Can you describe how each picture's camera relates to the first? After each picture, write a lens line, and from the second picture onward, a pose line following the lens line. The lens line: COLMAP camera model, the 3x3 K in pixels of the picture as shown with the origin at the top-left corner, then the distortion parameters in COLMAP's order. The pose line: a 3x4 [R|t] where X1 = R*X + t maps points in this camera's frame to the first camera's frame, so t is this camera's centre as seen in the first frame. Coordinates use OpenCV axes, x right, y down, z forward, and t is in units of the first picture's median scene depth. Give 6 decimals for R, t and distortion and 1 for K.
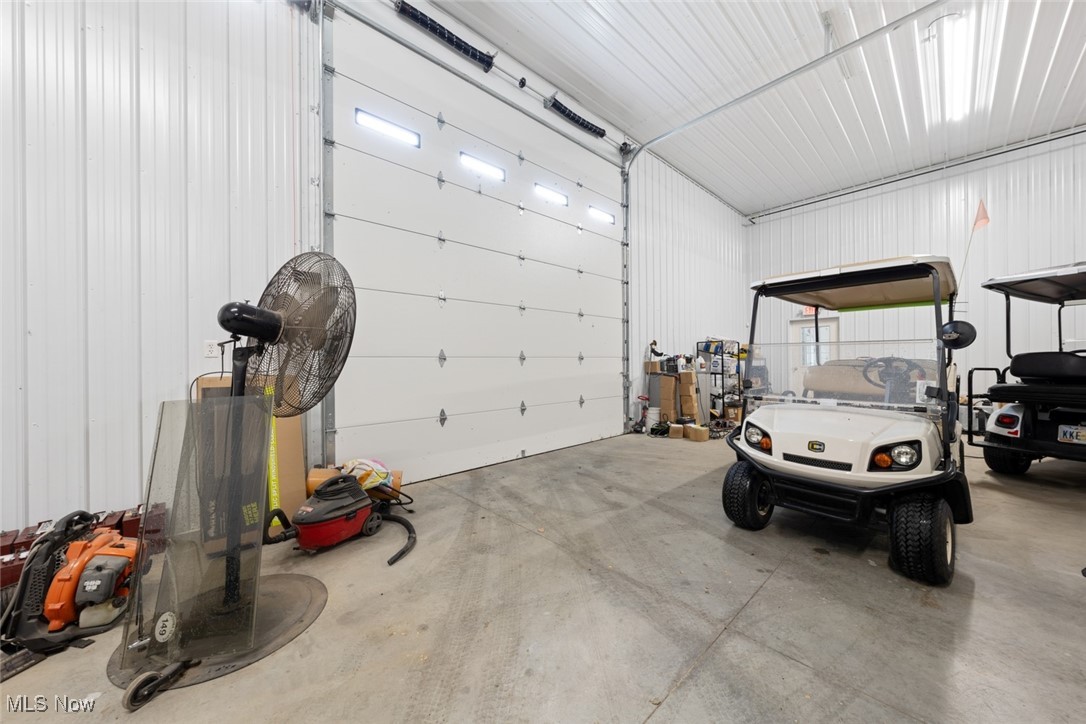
lens RADIAL K [[374.3, 0, 544.5], [0, 374.3, 367.1], [0, 0, 1]] dist [-0.003984, 0.000995]
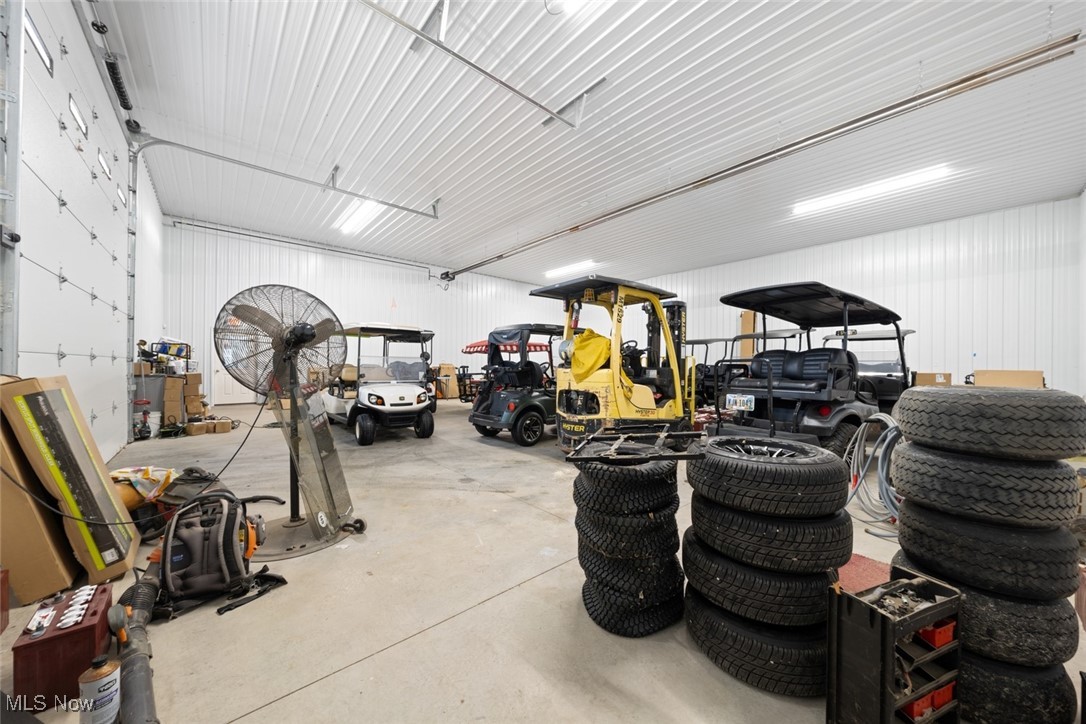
lens RADIAL K [[374.3, 0, 542.4], [0, 374.3, 364.3], [0, 0, 1]] dist [-0.003984, 0.000995]
pose [[0.023981, 0.014832, 0.999602, -1.620859], [0.004867, 0.999876, -0.014953, 0.019625], [-0.999701, 0.005224, 0.023906, -0.018886]]
